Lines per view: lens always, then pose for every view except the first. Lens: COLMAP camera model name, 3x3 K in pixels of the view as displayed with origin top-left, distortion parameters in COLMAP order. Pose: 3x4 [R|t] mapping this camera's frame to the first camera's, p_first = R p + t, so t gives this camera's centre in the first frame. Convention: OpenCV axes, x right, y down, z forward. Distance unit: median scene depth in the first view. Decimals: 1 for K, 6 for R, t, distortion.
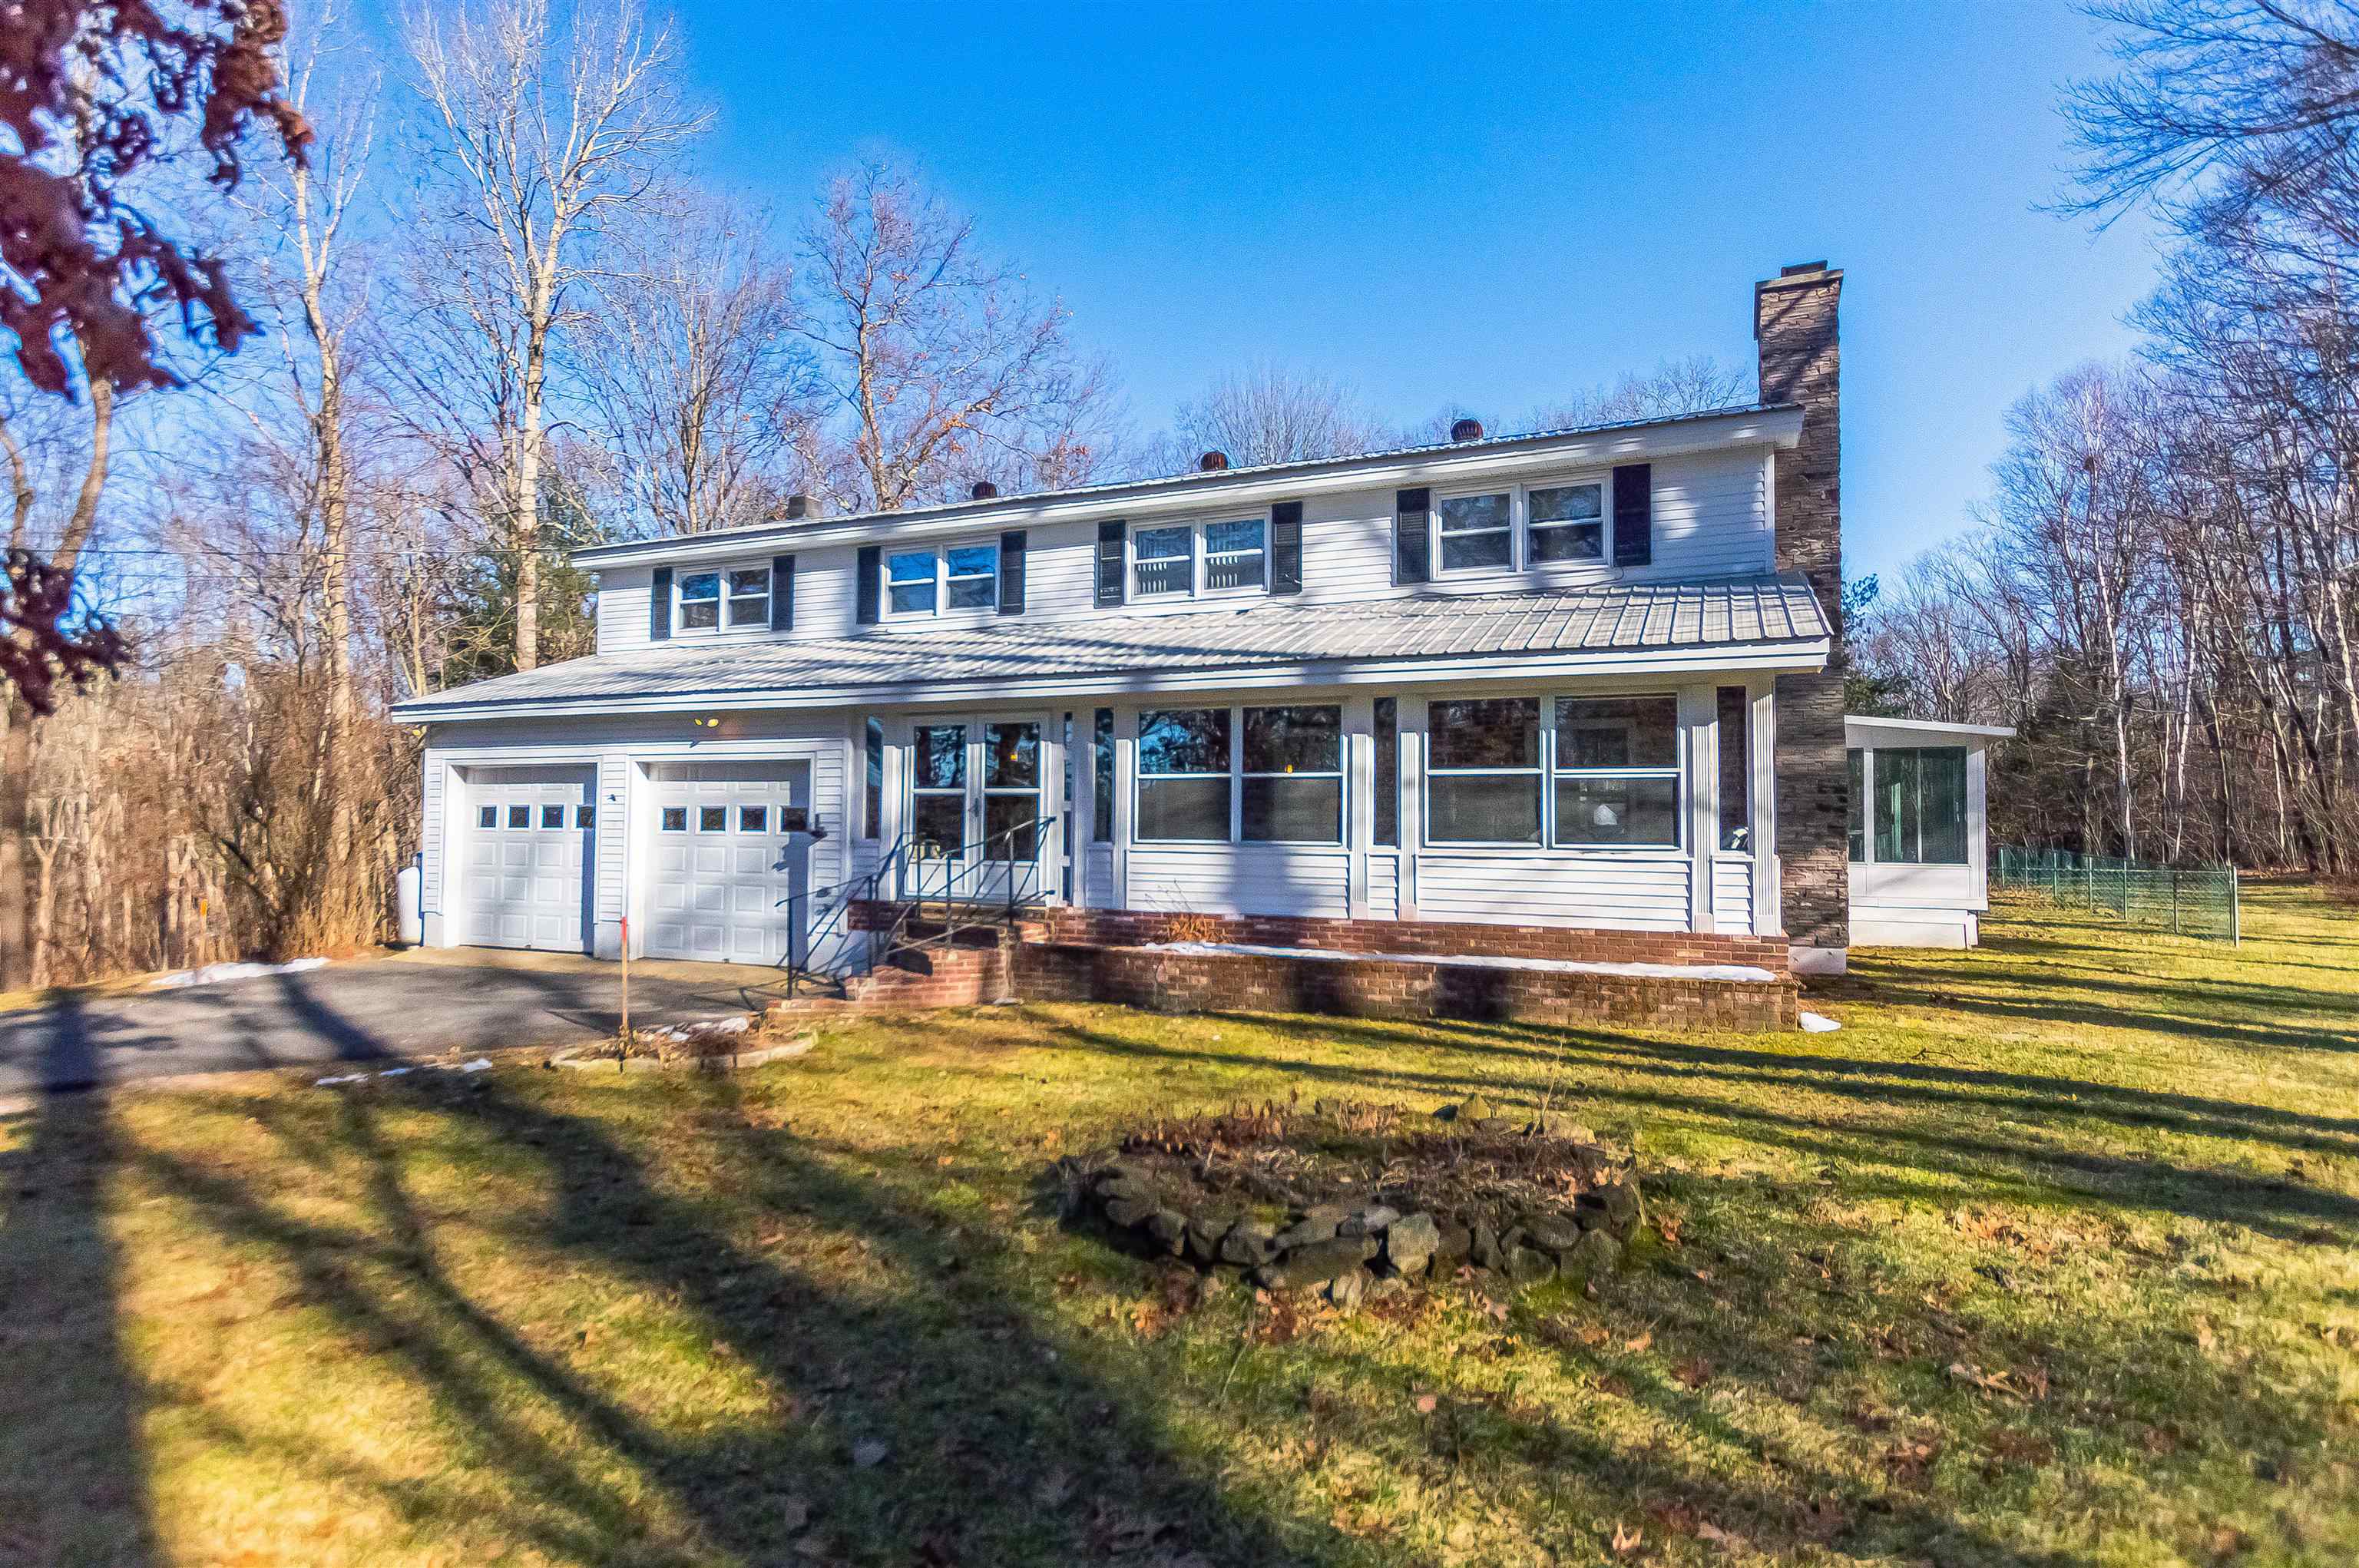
lens RADIAL K [[1173.4, 0, 1179.5], [0, 1173.4, 784.0], [0, 0, 1]] dist [0.002025, 0.000240]
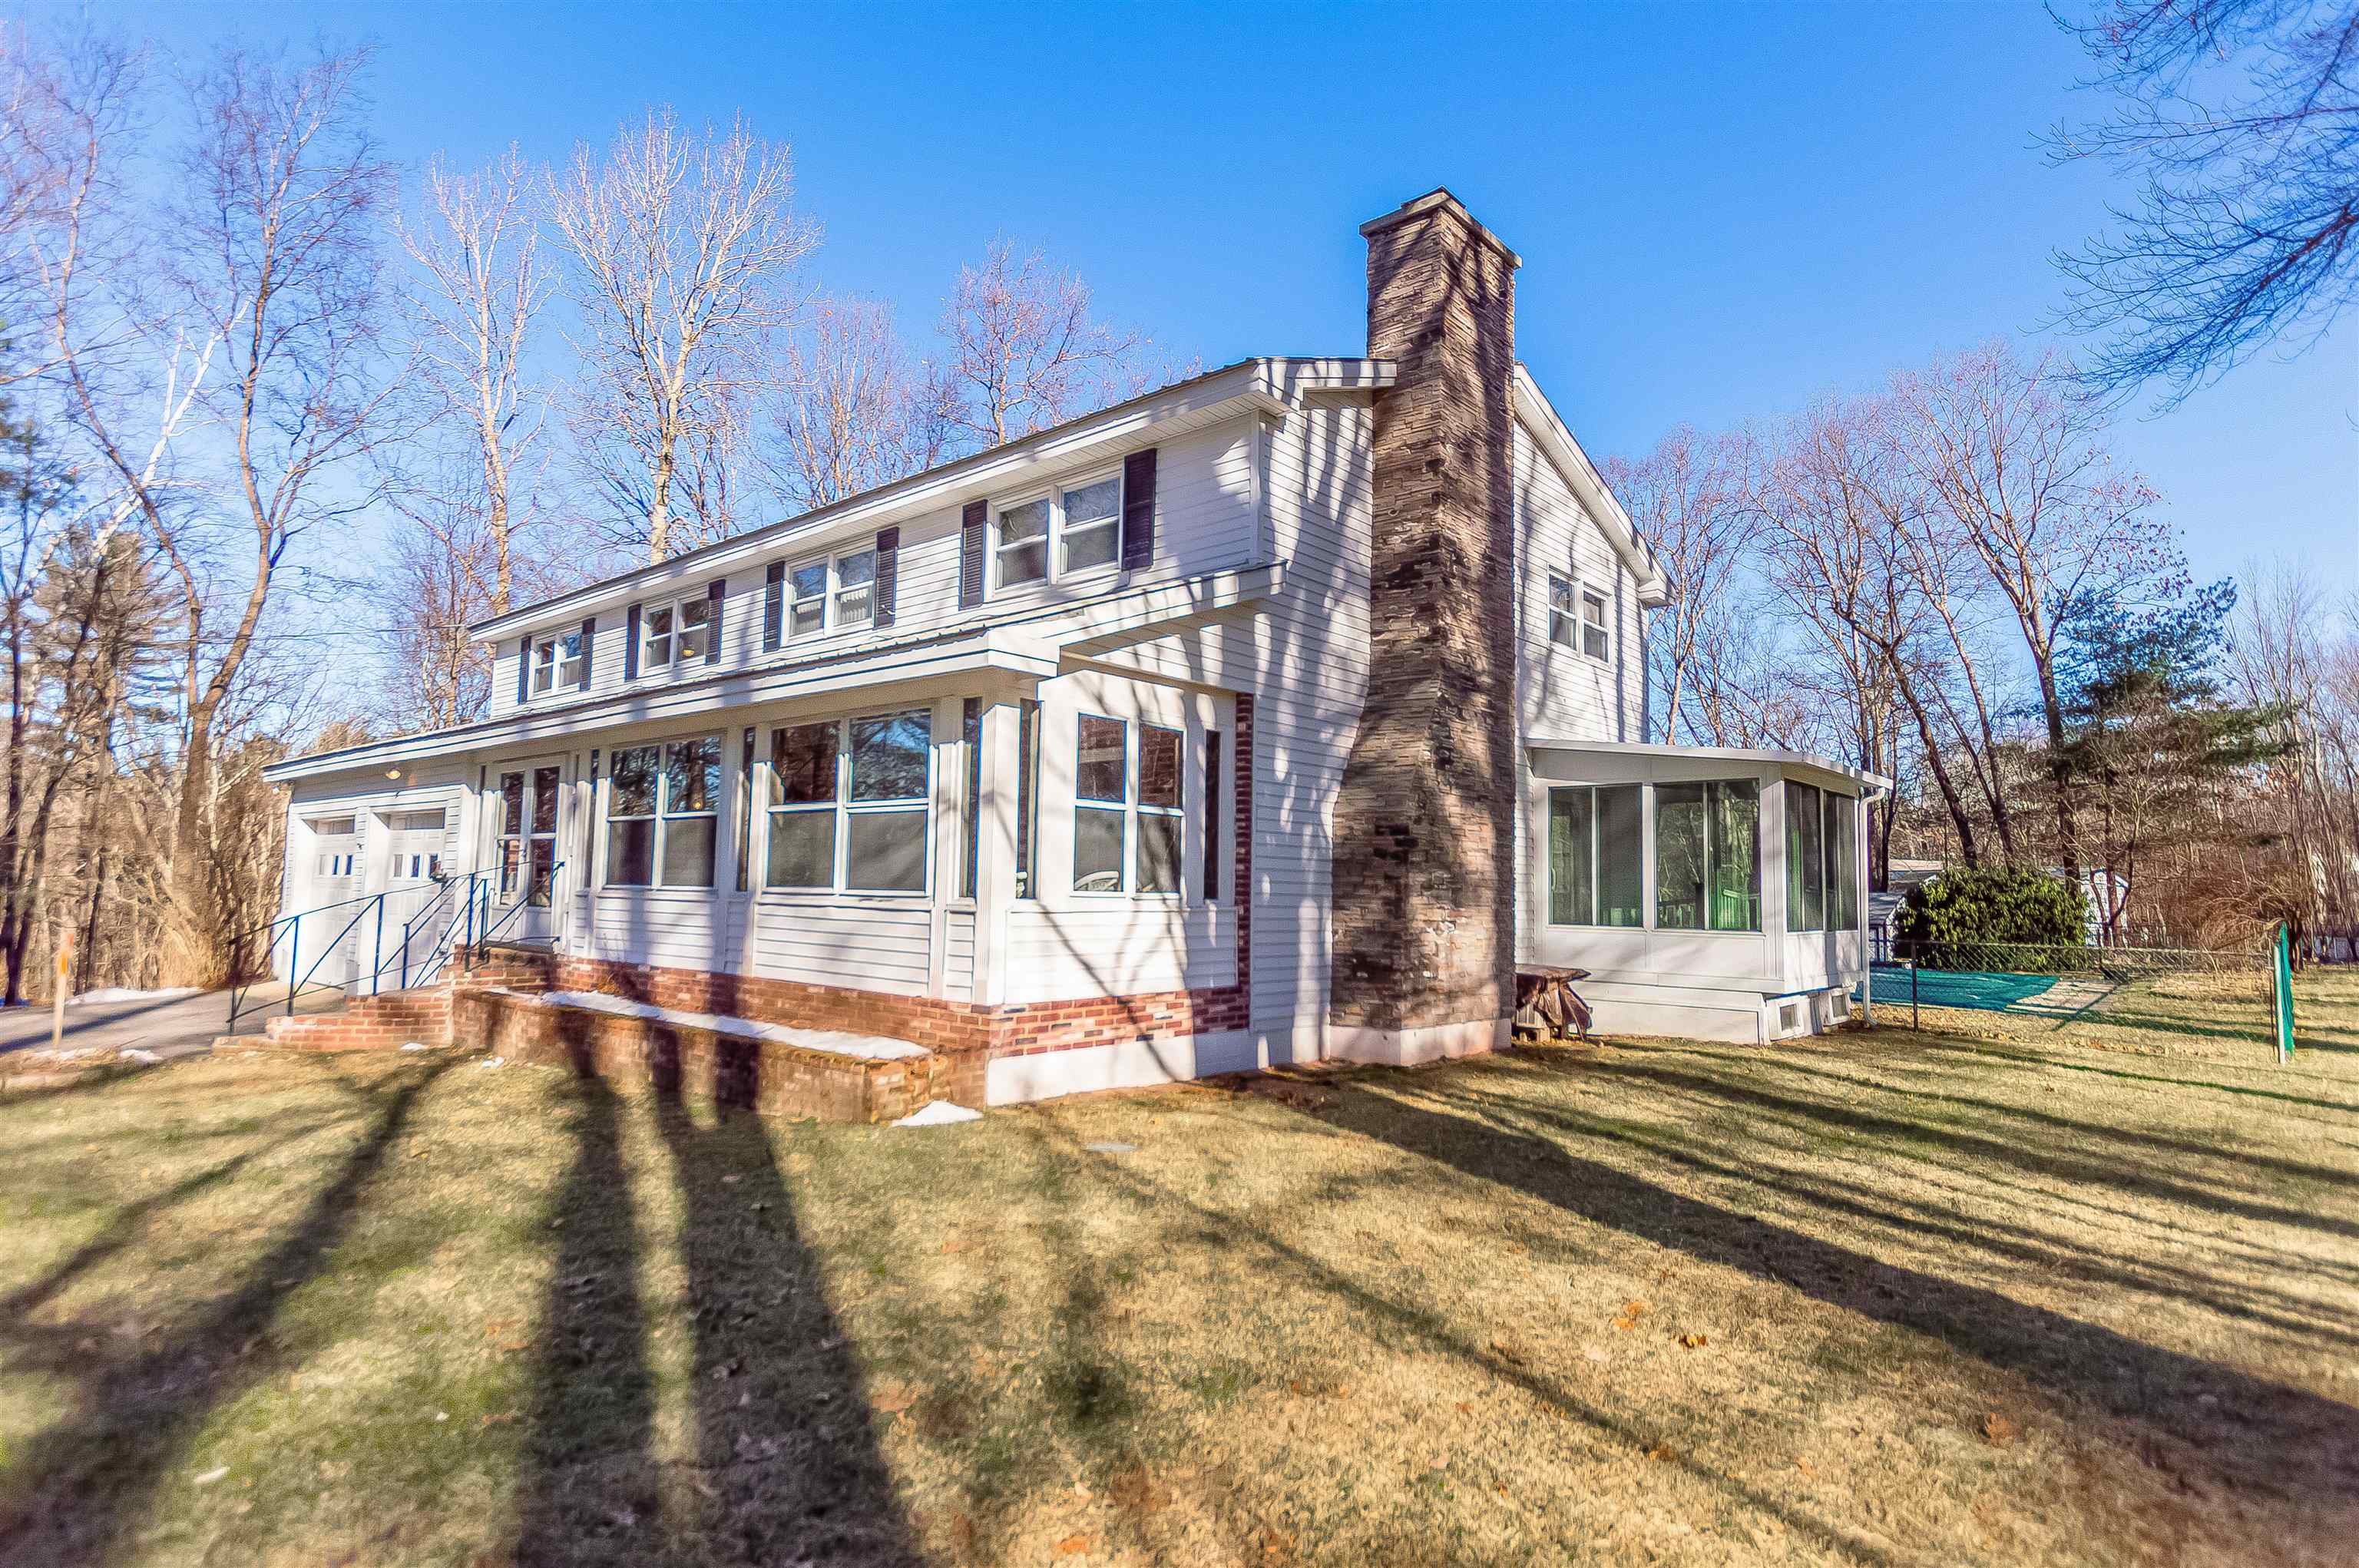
lens RADIAL K [[1173.4, 0, 1179.5], [0, 1173.4, 784.0], [0, 0, 1]] dist [0.002025, 0.000240]
pose [[0.961467, -0.018064, -0.274326, 0.575790], [0.003424, 0.998548, -0.053754, 0.015582], [0.274899, 0.050743, 0.960133, 0.173388]]
